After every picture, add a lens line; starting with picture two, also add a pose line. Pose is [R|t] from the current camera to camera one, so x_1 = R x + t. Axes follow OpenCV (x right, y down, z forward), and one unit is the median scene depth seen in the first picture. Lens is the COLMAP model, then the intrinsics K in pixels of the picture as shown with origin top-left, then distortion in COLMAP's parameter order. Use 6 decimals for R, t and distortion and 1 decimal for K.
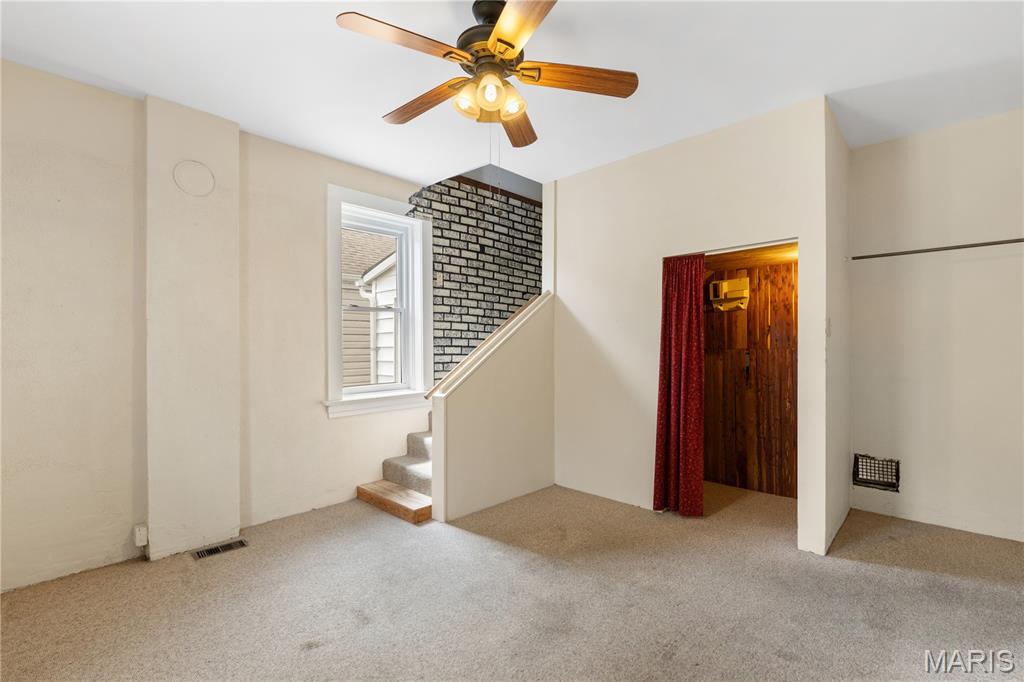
lens RADIAL K [[466.9, 0, 512.2], [0, 466.9, 348.4], [0, 0, 1]] dist [0.003184, 0.000786]
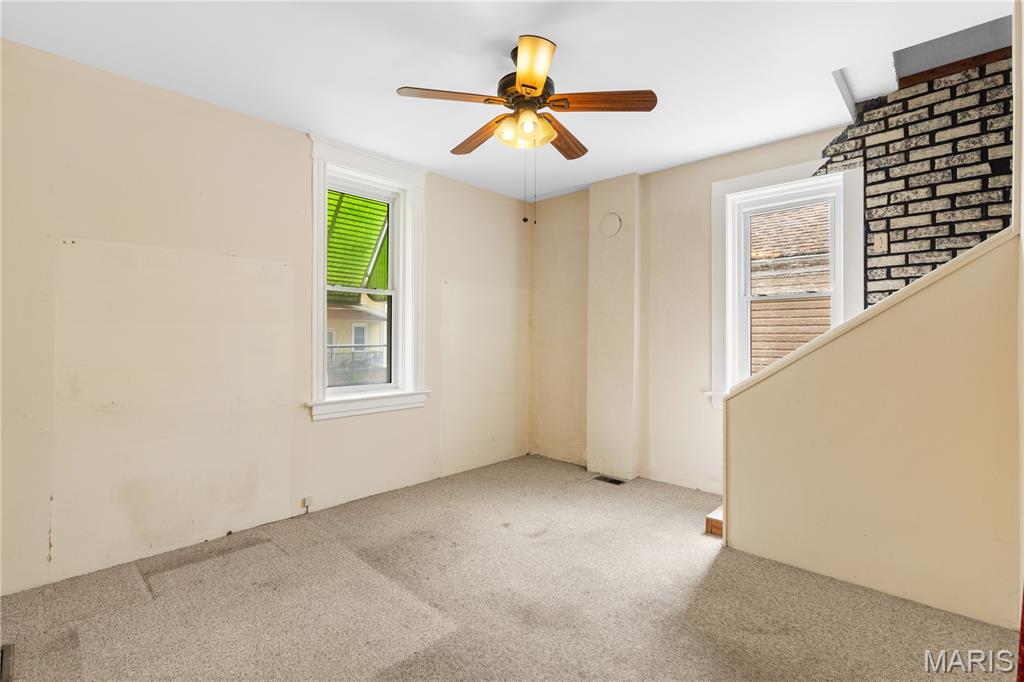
lens RADIAL K [[466.9, 0, 512.5], [0, 466.9, 333.1], [0, 0, 1]] dist [0.003184, 0.000786]
pose [[0.019469, -0.008815, -0.999772, 0.530114], [-0.011805, 0.999889, -0.009046, -0.002049], [0.999741, 0.011978, 0.019363, 0.446855]]
